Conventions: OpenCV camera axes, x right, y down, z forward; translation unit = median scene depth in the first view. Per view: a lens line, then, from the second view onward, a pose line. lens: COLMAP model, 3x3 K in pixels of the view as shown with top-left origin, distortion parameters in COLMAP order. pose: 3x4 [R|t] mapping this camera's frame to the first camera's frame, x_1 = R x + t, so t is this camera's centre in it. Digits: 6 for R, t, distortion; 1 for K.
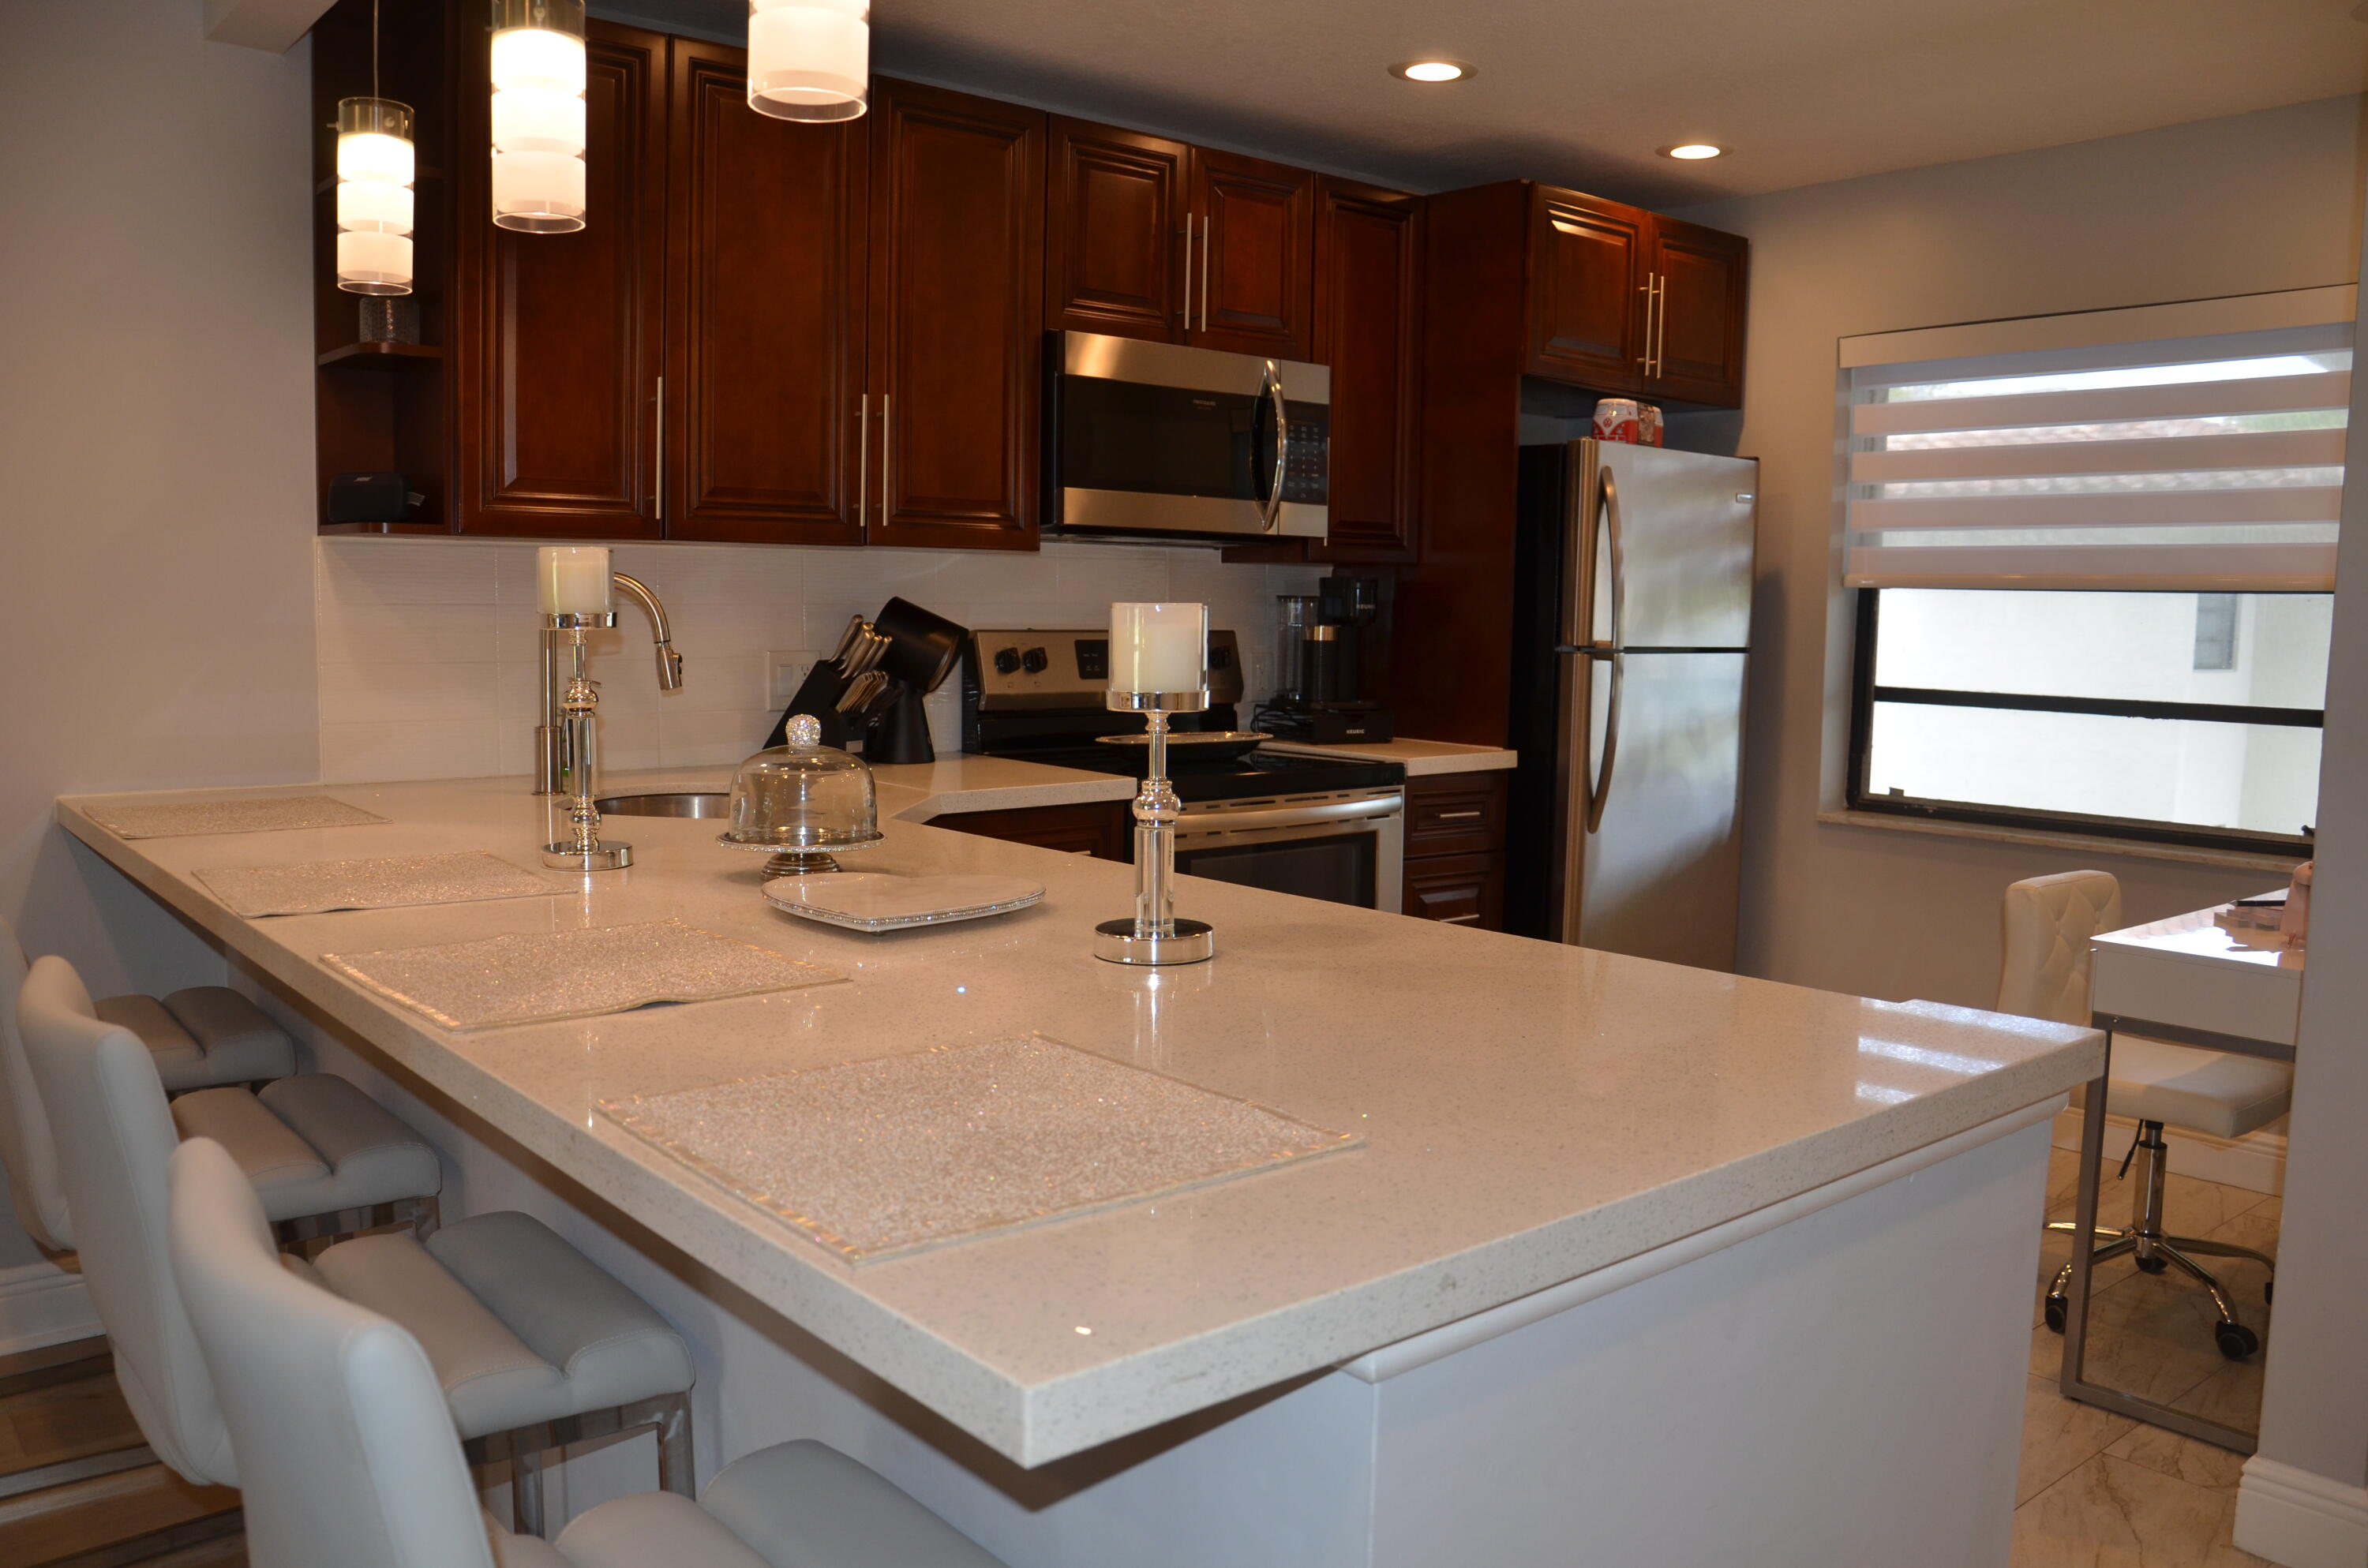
lens RADIAL K [[1858.0, 0, 1144.8], [0, 1858.0, 776.4], [0, 0, 1]] dist [-0.127213, 0.101258]
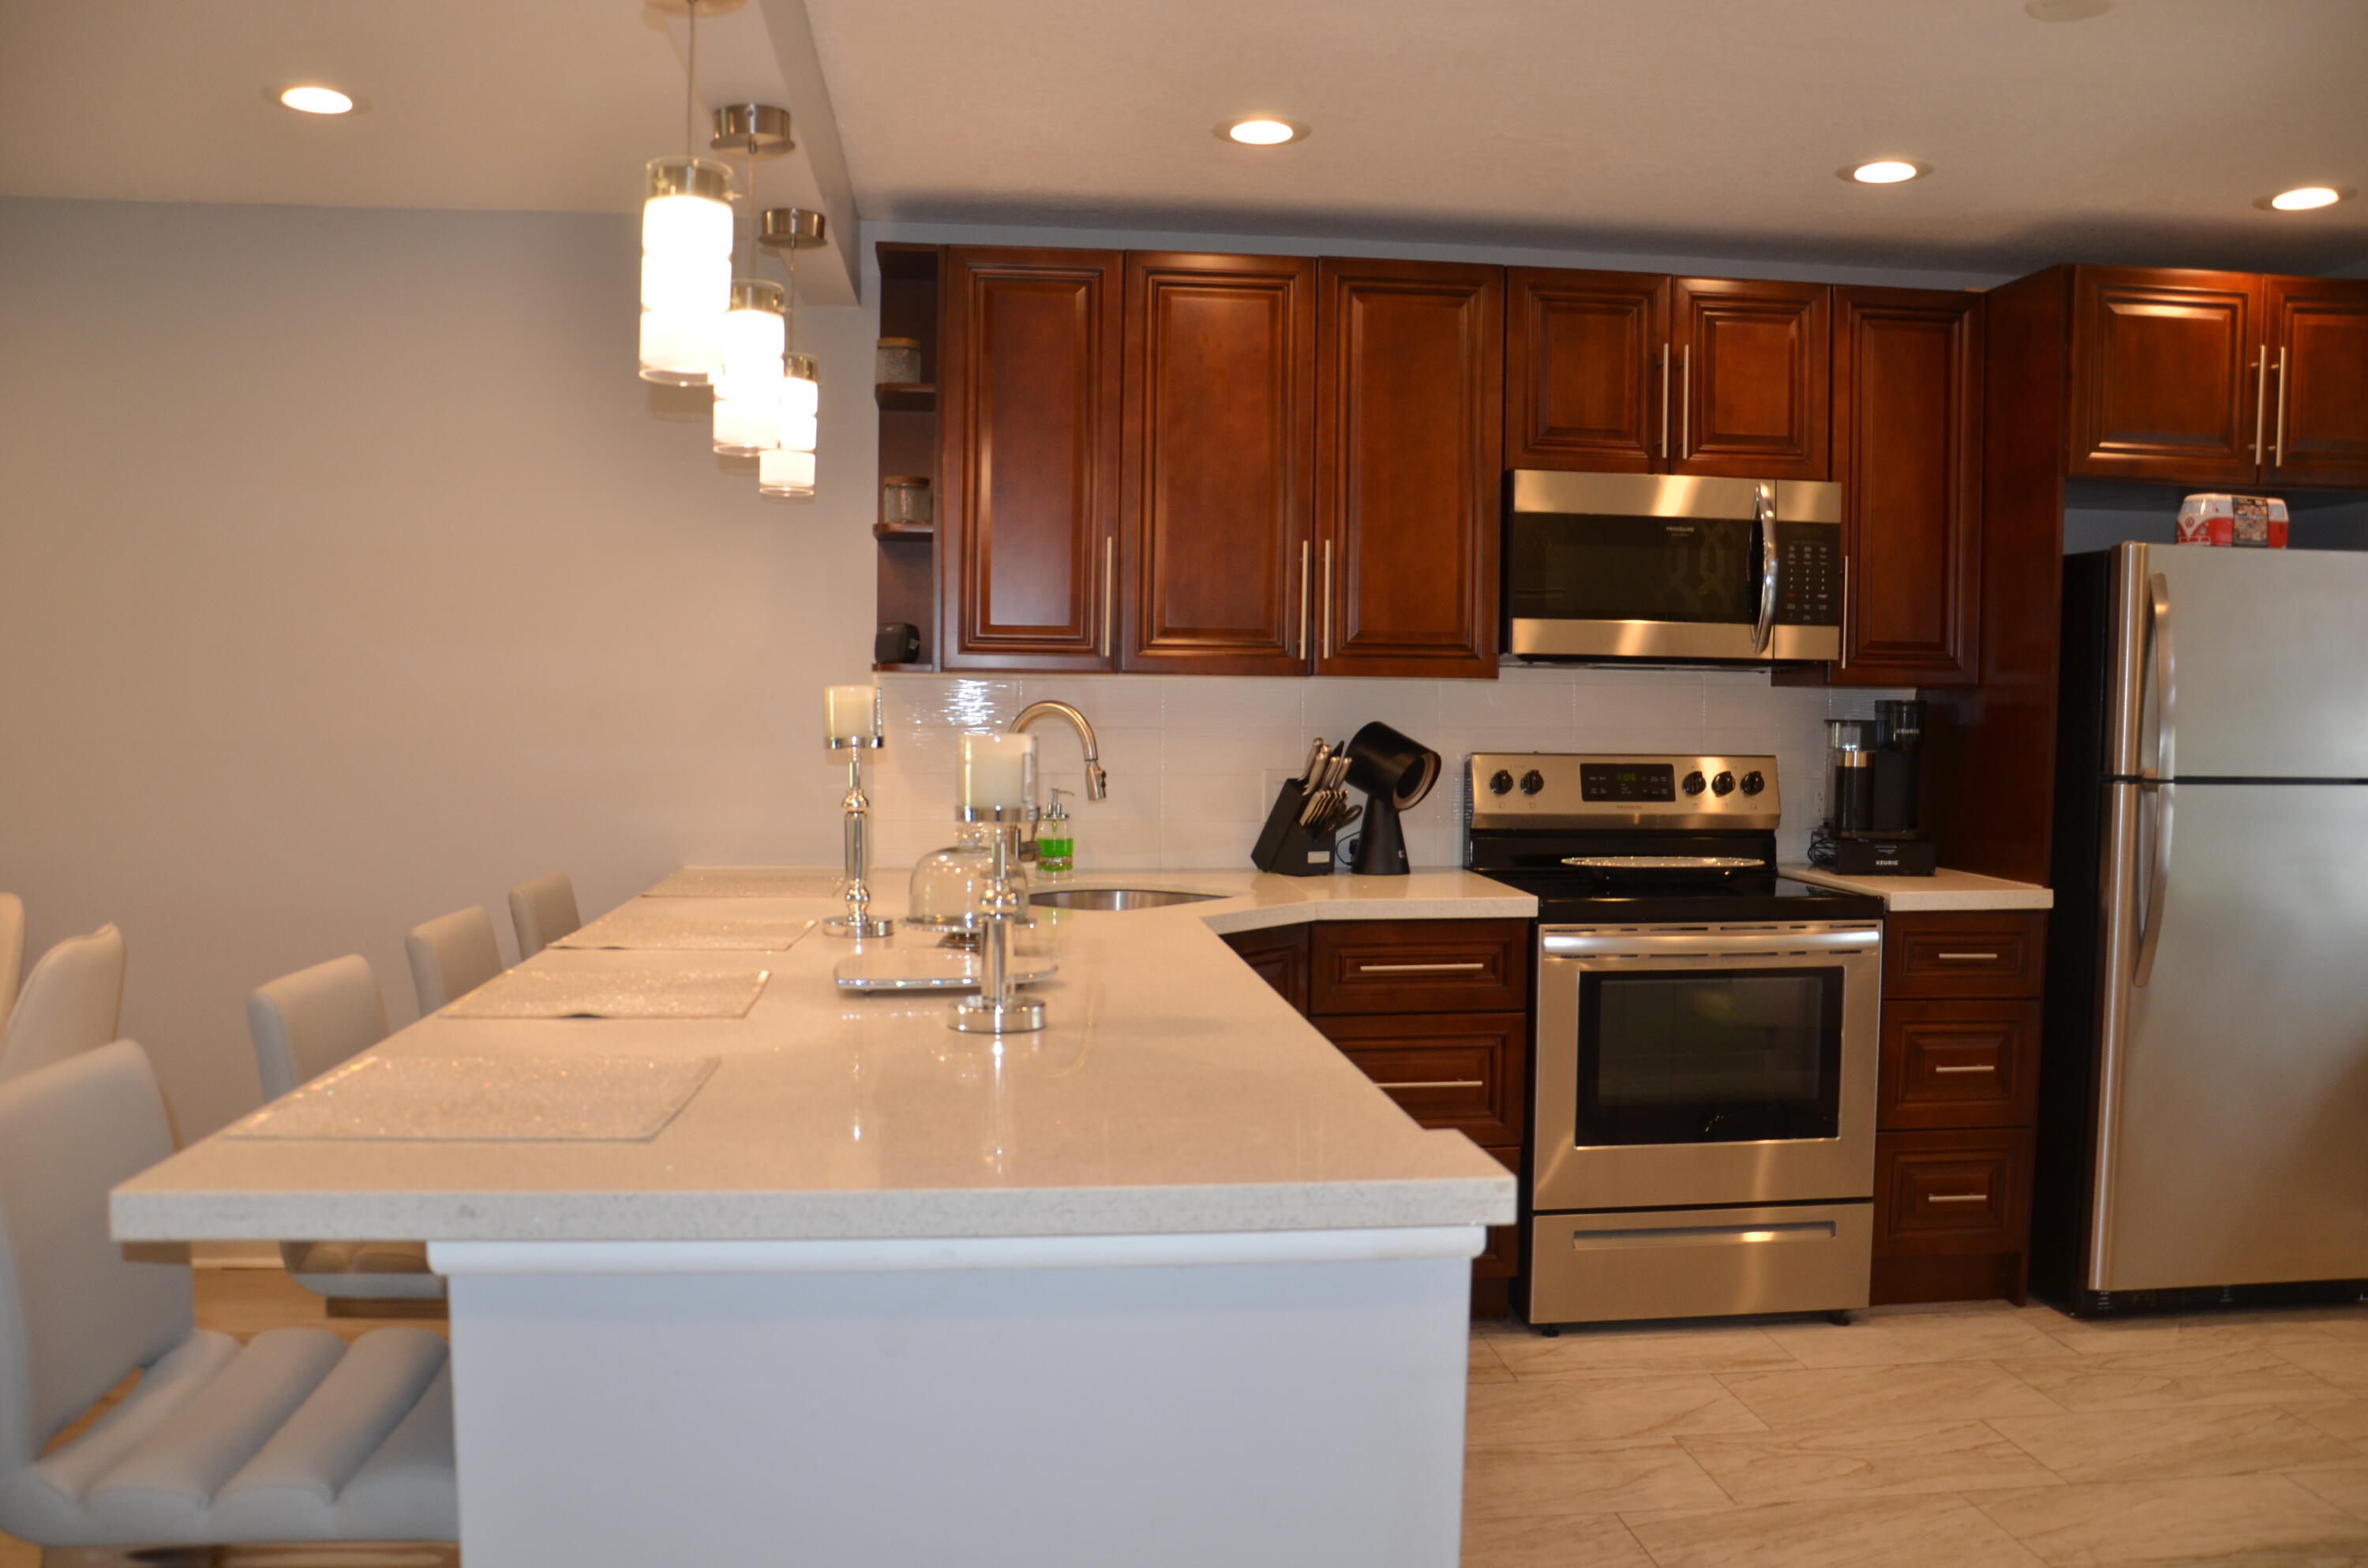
lens RADIAL K [[1858.0, 0, 1144.8], [0, 1858.0, 776.4], [0, 0, 1]] dist [-0.127213, 0.101258]
pose [[0.834457, 0.015034, -0.550868, 0.337097], [-0.049466, 0.997636, -0.047706, -0.005376], [0.548849, 0.067058, 0.833228, 0.014833]]
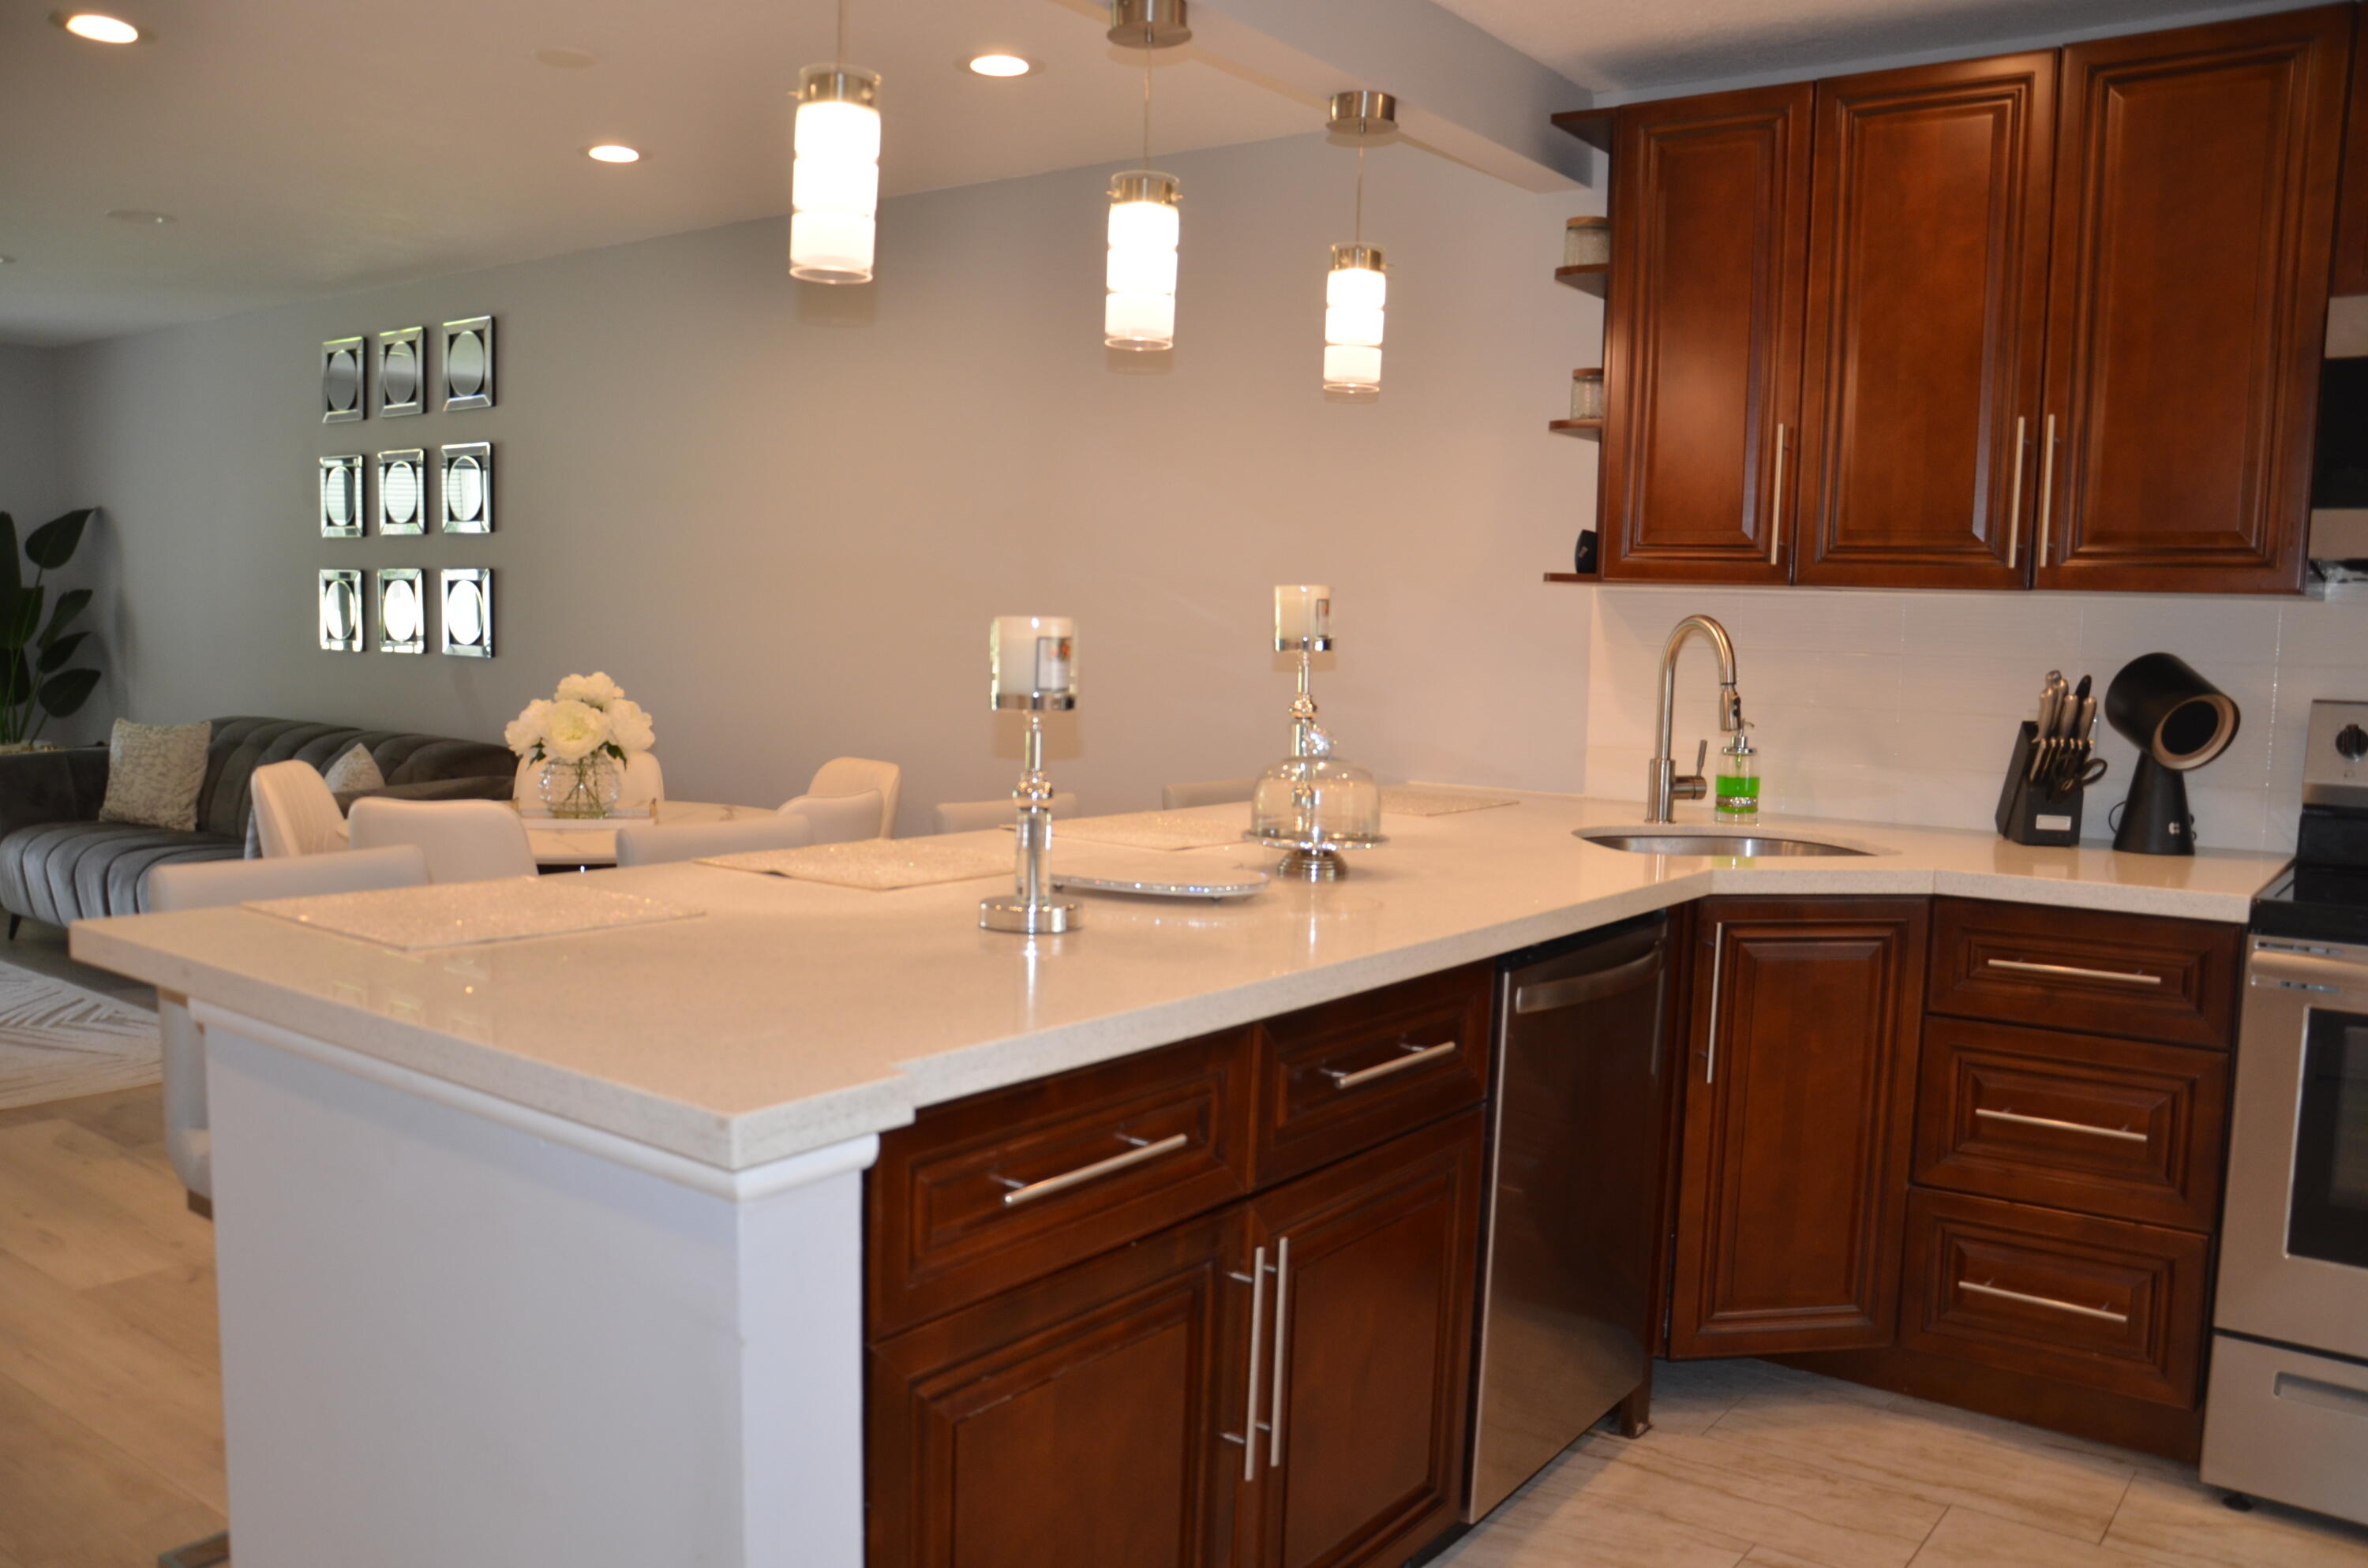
lens RADIAL K [[1803.6, 0, 1184.0], [0, 1803.6, 784.0], [0, 0, 1]] dist [-0.114492, 0.085351]
pose [[0.258009, 0.076512, -0.963108, 0.489972], [-0.115626, 0.992140, 0.047843, -0.023869], [0.959198, 0.099016, 0.264828, 0.354308]]
